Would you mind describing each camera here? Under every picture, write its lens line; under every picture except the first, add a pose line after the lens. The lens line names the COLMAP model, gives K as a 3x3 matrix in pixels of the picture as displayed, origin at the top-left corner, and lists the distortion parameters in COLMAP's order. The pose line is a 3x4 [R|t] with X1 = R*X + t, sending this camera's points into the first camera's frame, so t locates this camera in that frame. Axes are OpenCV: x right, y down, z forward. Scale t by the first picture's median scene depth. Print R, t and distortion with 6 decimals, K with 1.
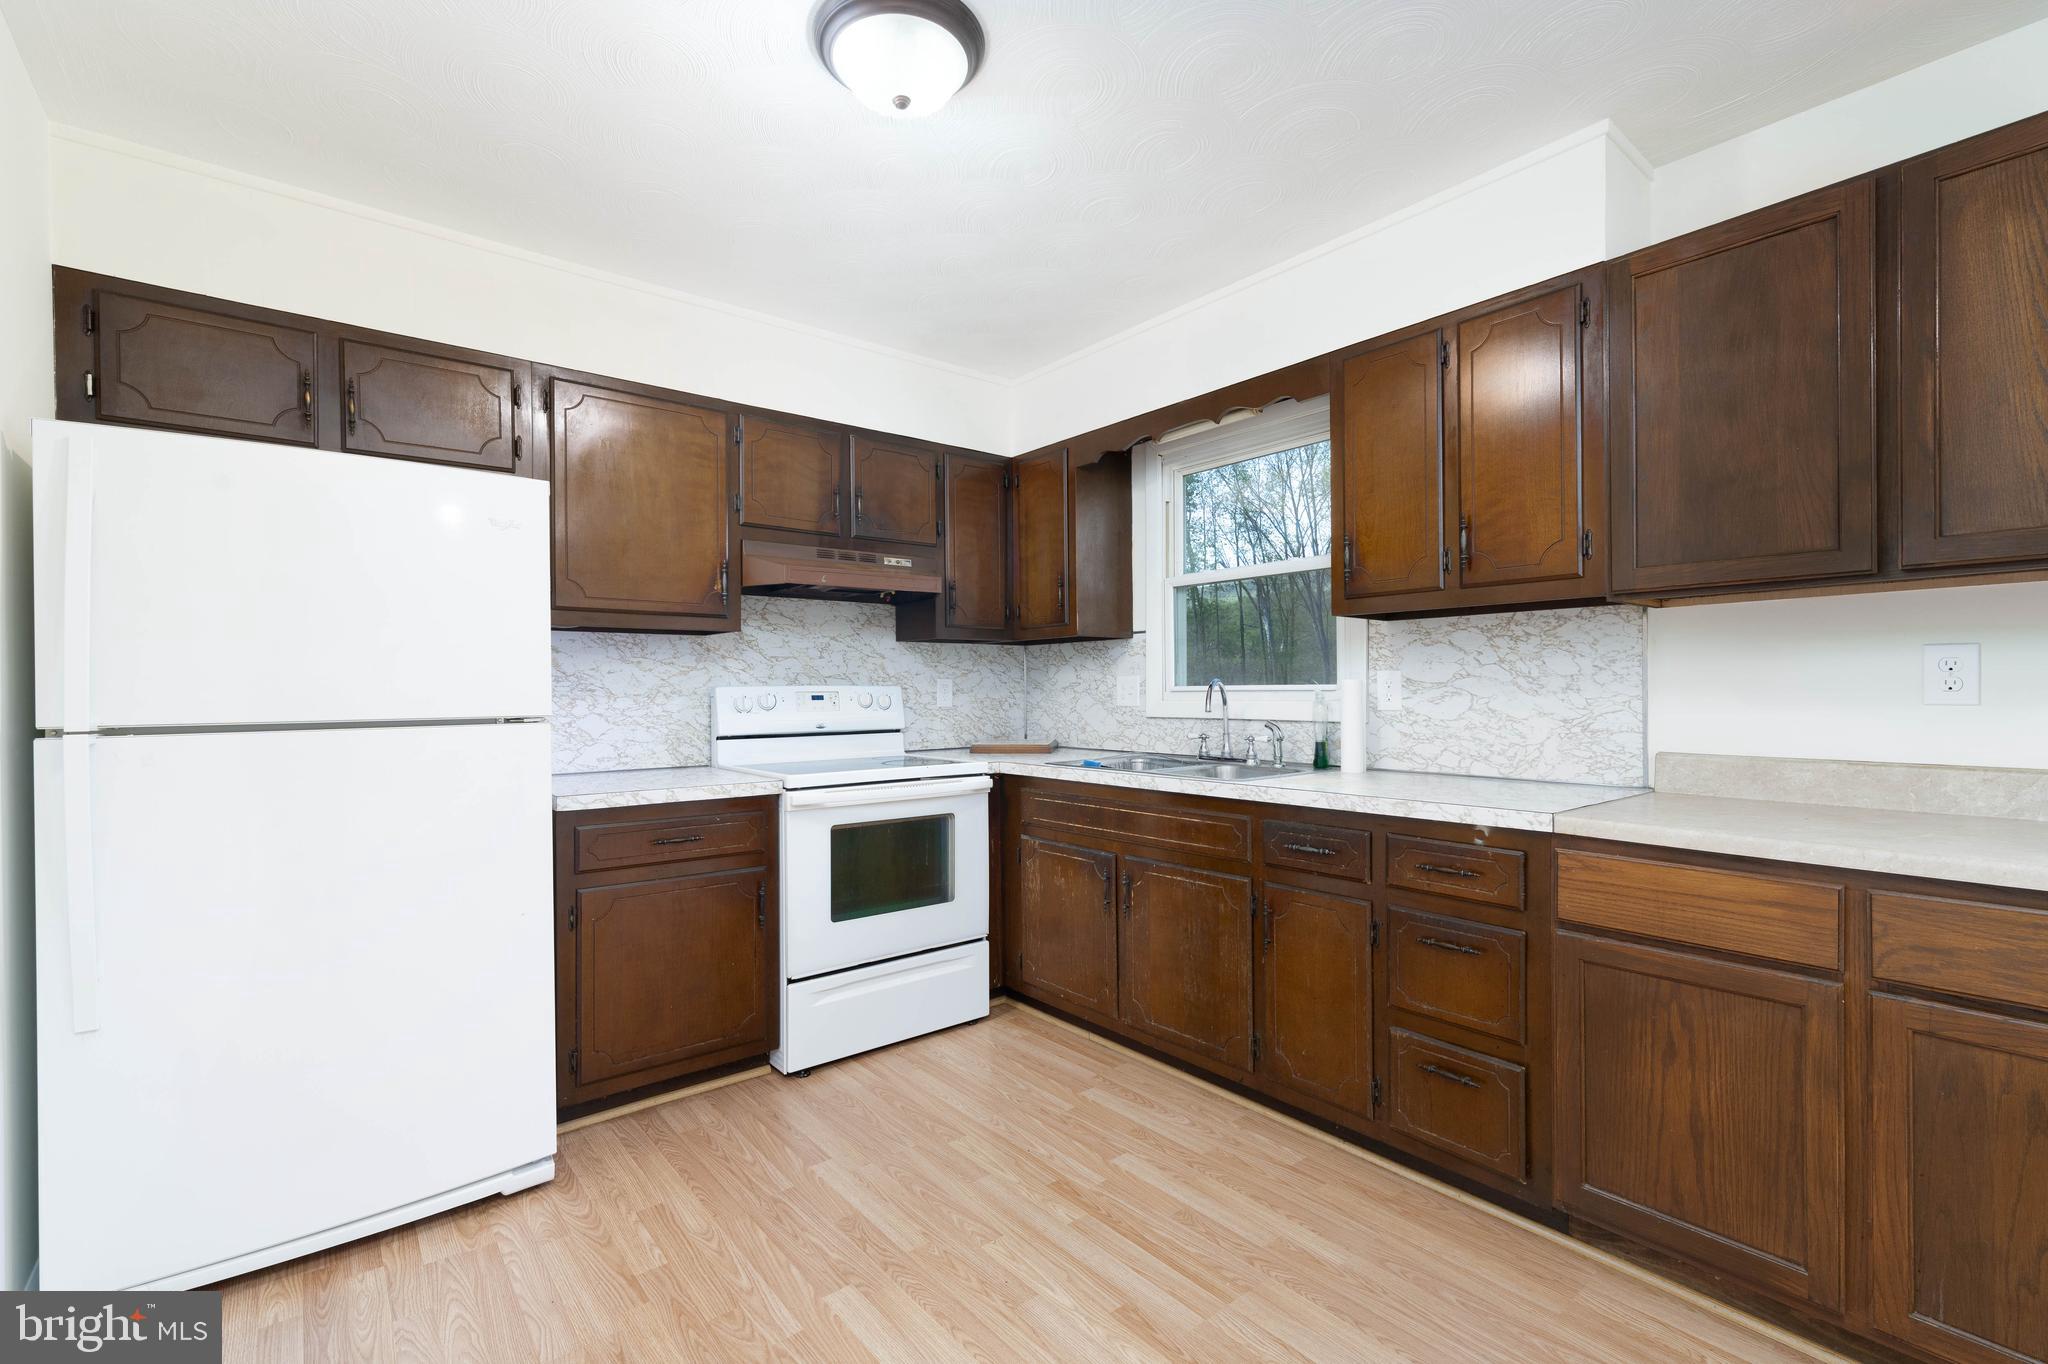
lens RADIAL K [[894.8, 0, 1019.7], [0, 894.8, 689.3], [0, 0, 1]] dist [0.006677, -0.000510]
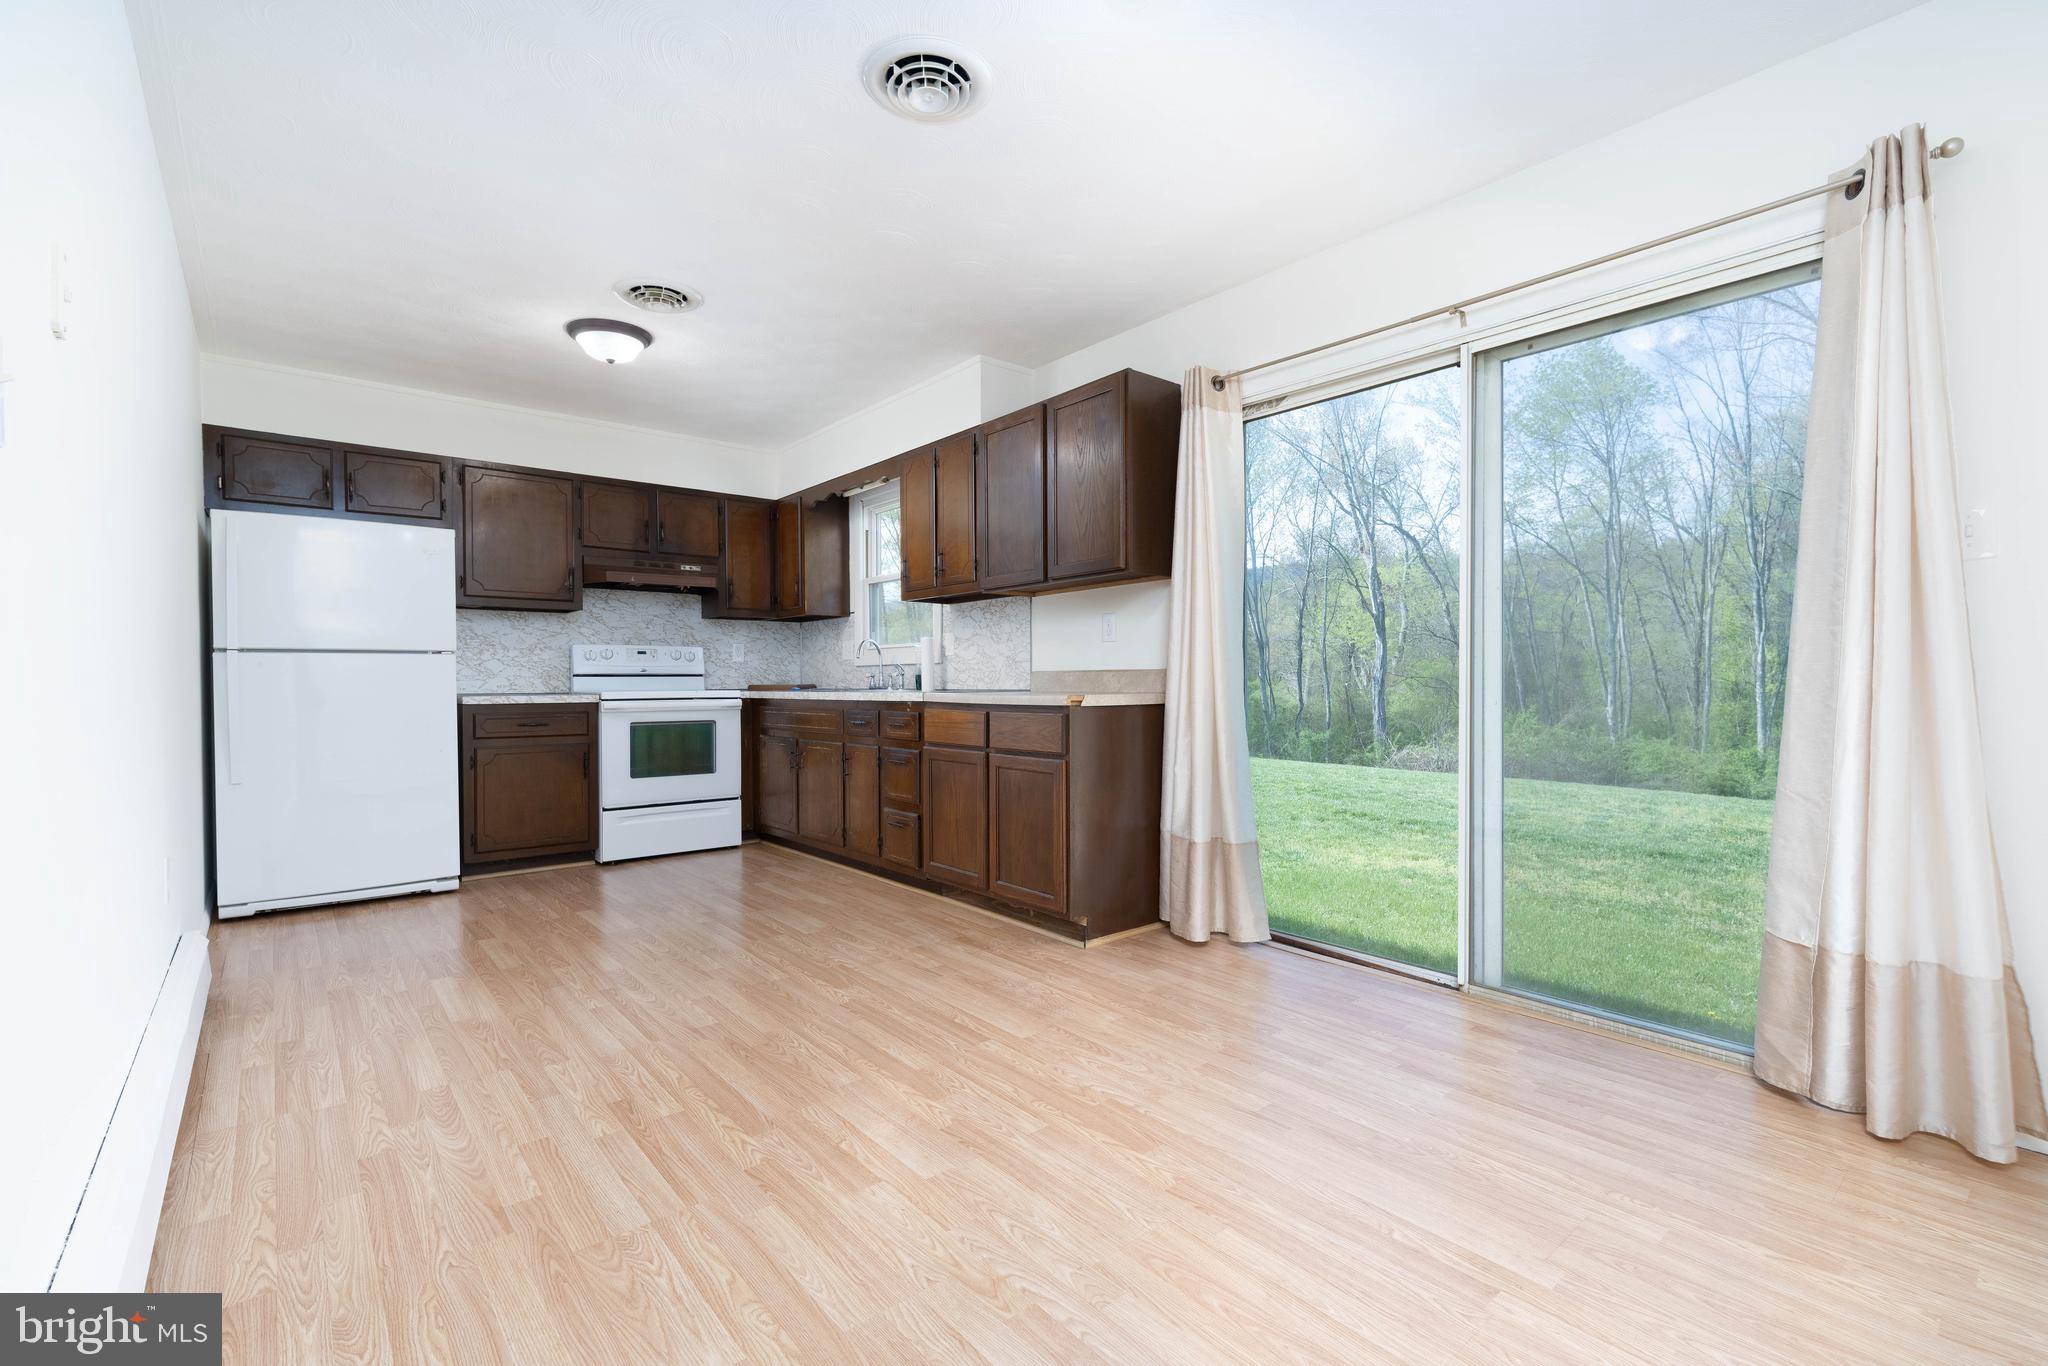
lens RADIAL K [[894.8, 0, 1019.7], [0, 894.8, 690.3], [0, 0, 1]] dist [0.006677, -0.000510]
pose [[0.999927, 0.000849, 0.012019, 0.562838], [-0.000953, 0.999962, 0.008709, 0.081157], [-0.012011, -0.008720, 0.999890, -0.799650]]
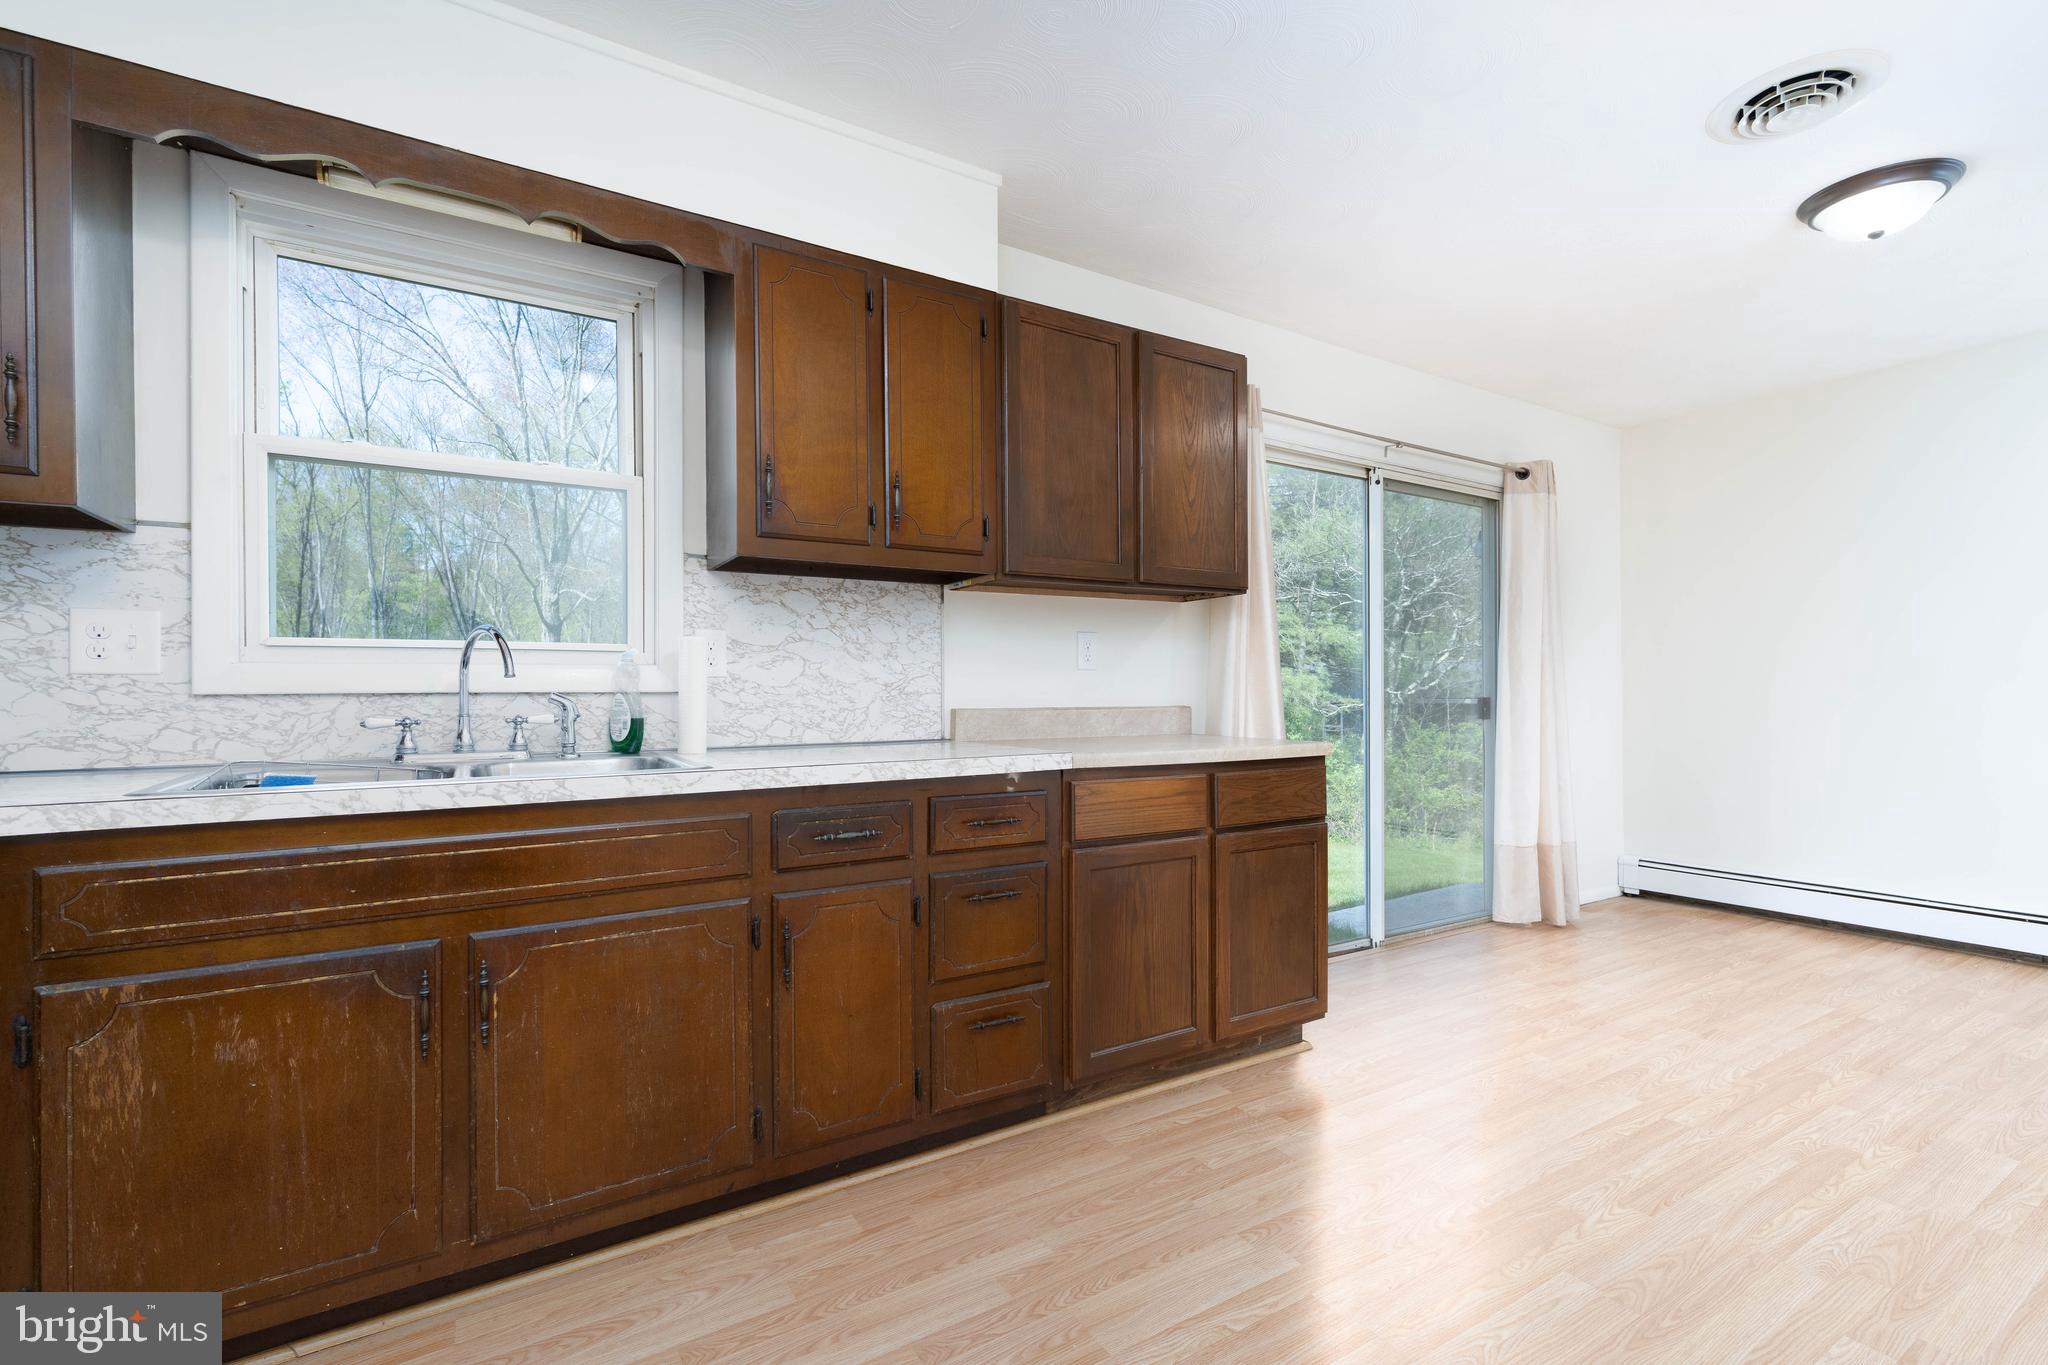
lens RADIAL K [[894.8, 0, 1019.7], [0, 894.8, 689.8], [0, 0, 1]] dist [0.006677, -0.000510]
pose [[0.133730, 0.006915, 0.990994, -0.406186], [0.003559, 0.999966, -0.007458, 0.045694], [-0.991011, 0.004524, 0.133701, 0.640260]]
